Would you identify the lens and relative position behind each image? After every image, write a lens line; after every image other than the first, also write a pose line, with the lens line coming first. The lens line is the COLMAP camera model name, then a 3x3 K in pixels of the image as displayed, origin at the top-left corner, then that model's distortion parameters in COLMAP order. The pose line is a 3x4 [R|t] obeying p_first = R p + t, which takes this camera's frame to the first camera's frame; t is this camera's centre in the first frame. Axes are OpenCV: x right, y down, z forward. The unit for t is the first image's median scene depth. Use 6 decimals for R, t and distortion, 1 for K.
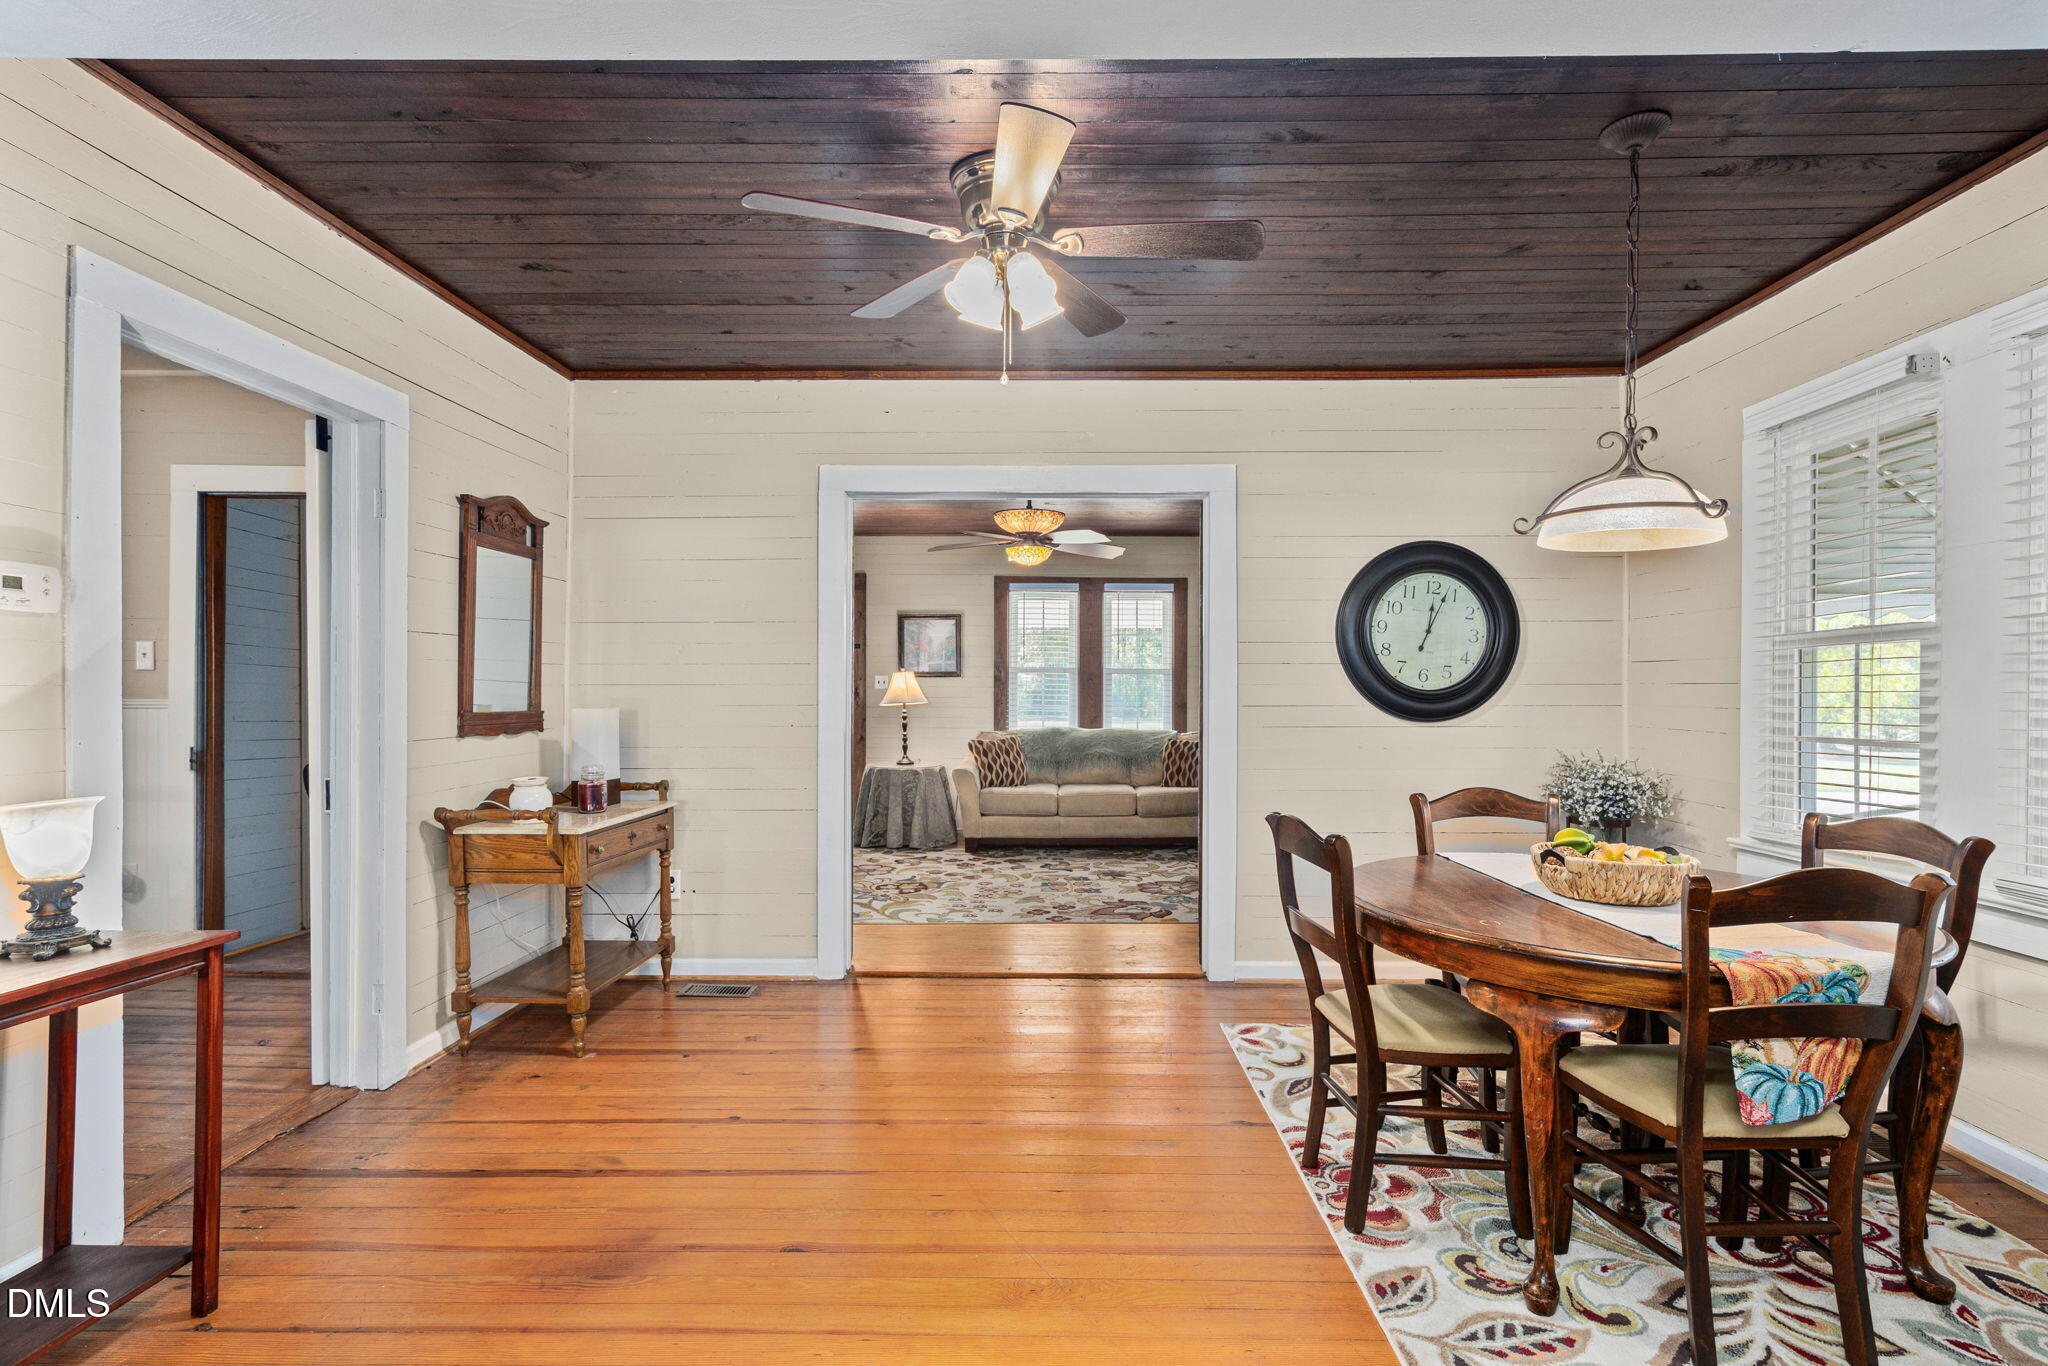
lens RADIAL K [[940.0, 0, 1032.9], [0, 940.0, 691.3], [0, 0, 1]] dist [-0.002894, 0.000781]
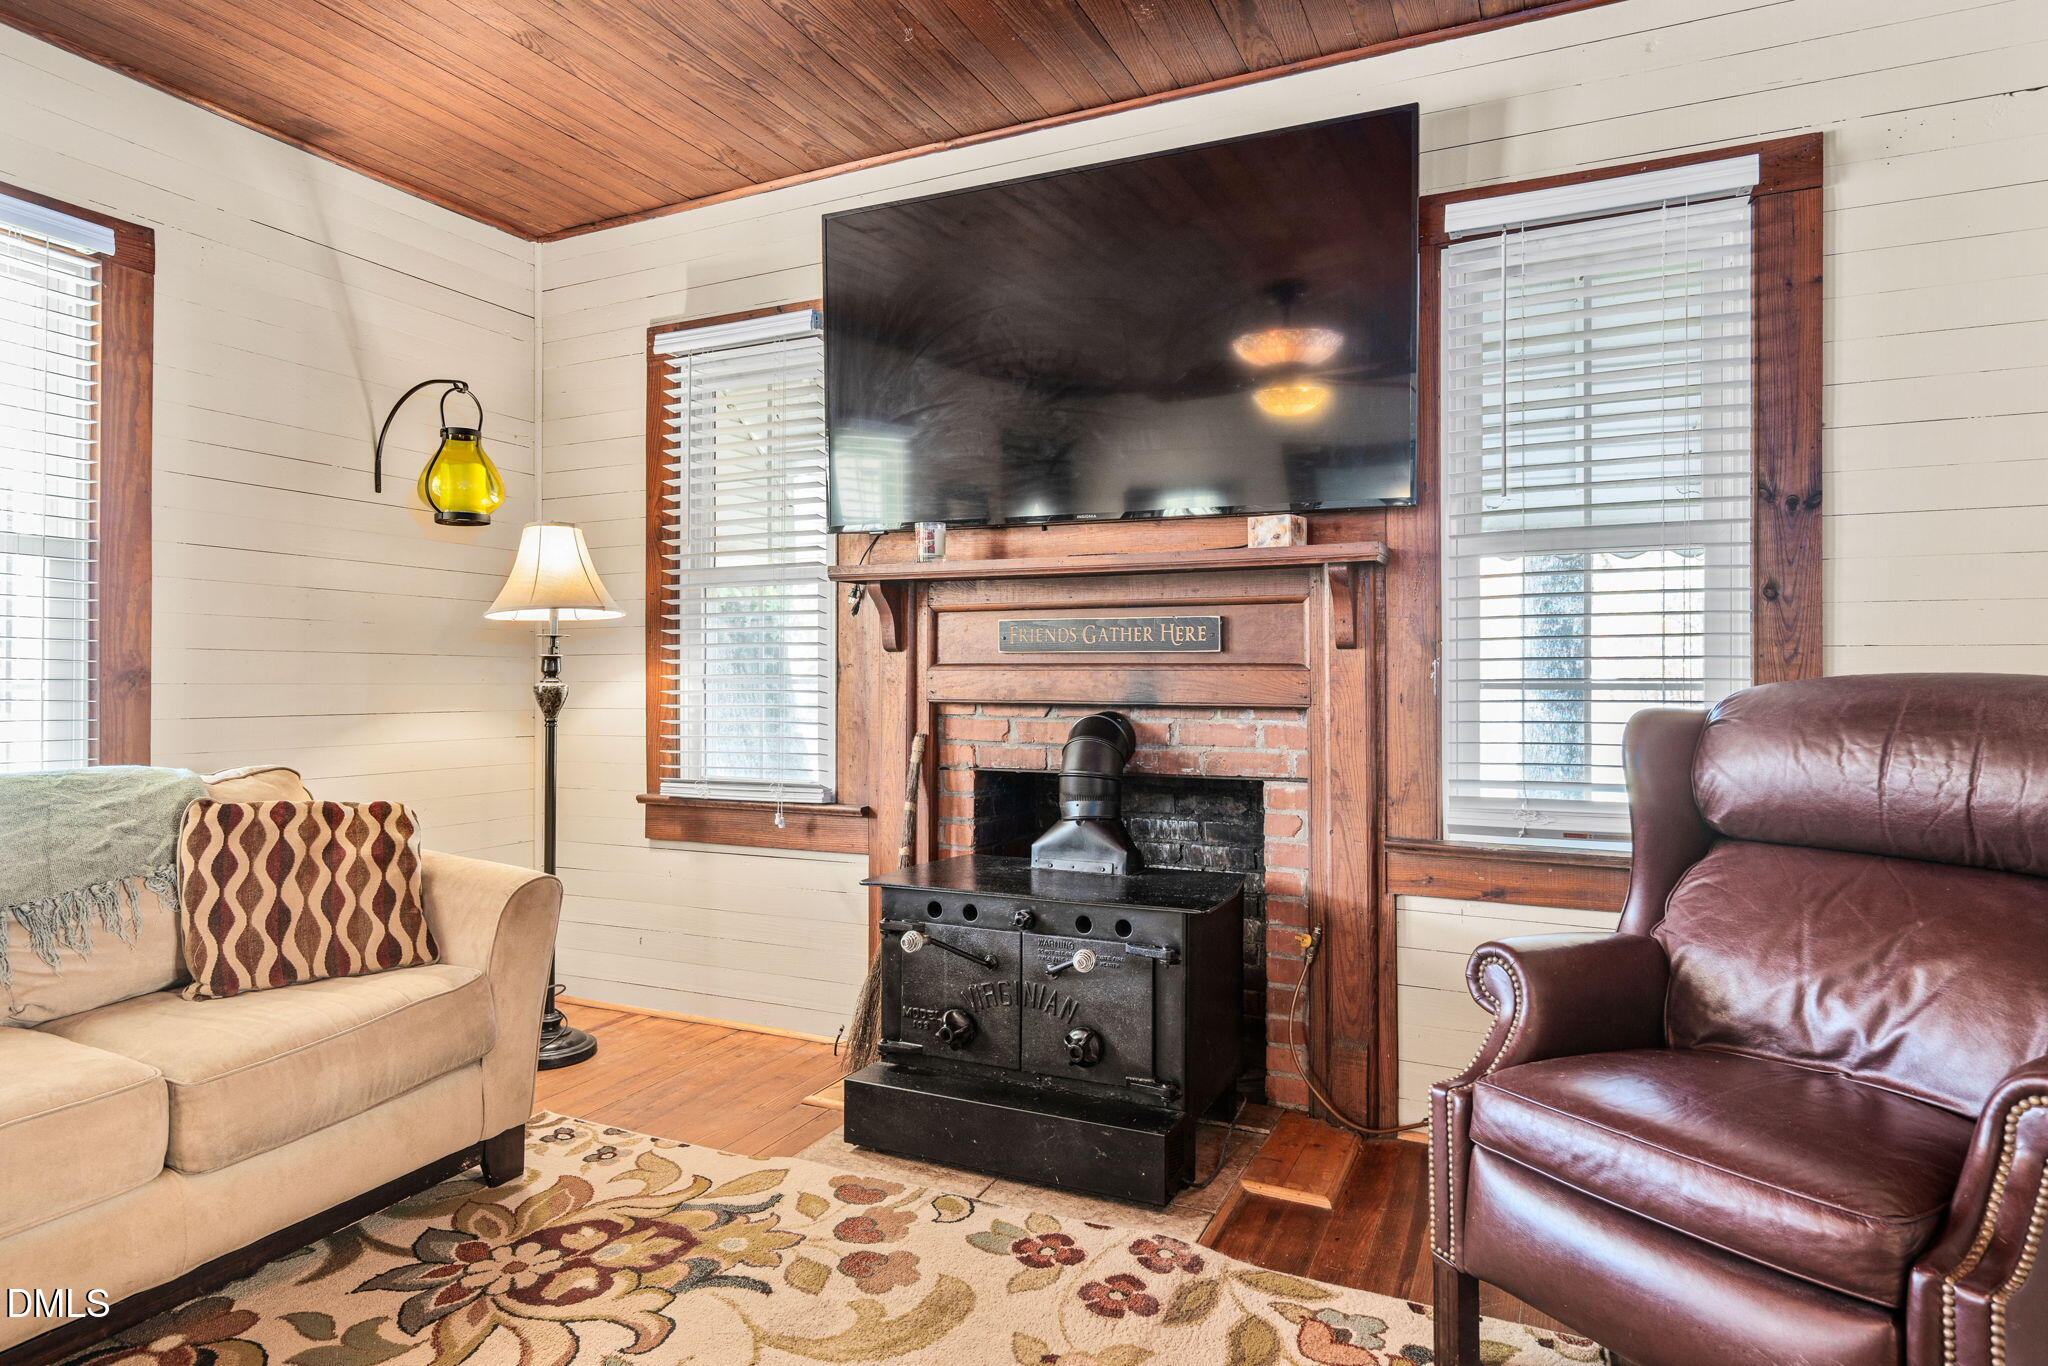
lens RADIAL K [[1148.7, 0, 1027.2], [0, 1148.7, 669.9], [0, 0, 1]] dist [0.002894, -0.000015]
pose [[0.422992, 0.009818, 0.906080, -0.043350], [0.000494, 0.999939, -0.011065, 0.019509], [-0.906133, 0.005128, 0.422961, 0.683757]]
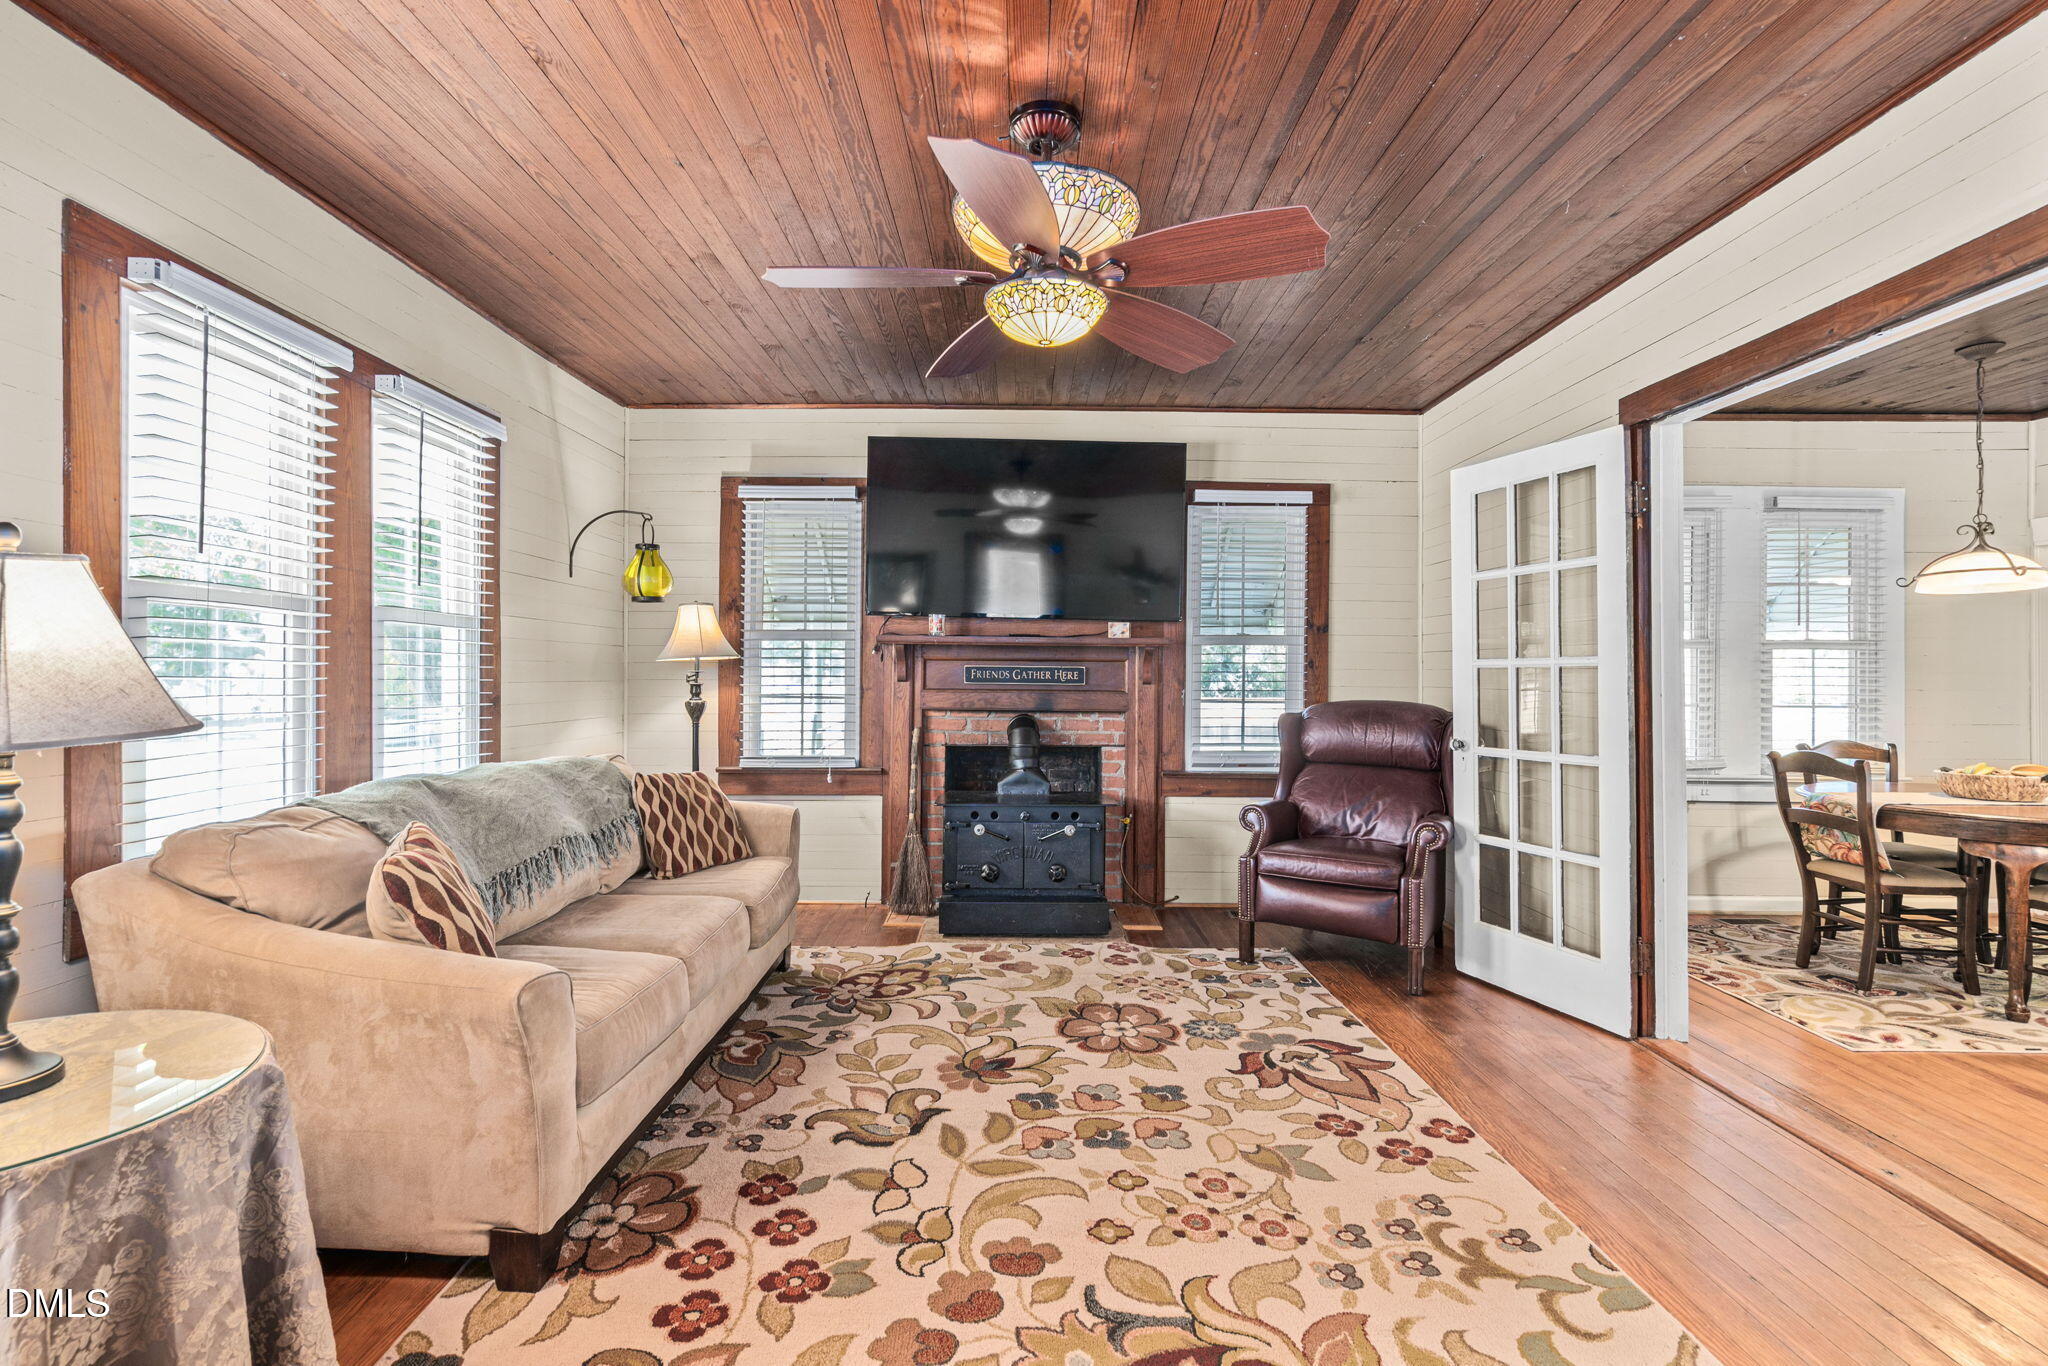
lens RADIAL K [[927.5, 0, 1027.4], [0, 927.5, 671.2], [0, 0, 1]] dist [-0.005137, 0.002993]
pose [[-0.007524, 0.002363, 0.999969, -0.312923], [-0.005351, 0.999983, -0.002403, 0.001140], [-0.999957, -0.005369, -0.007511, 0.835610]]
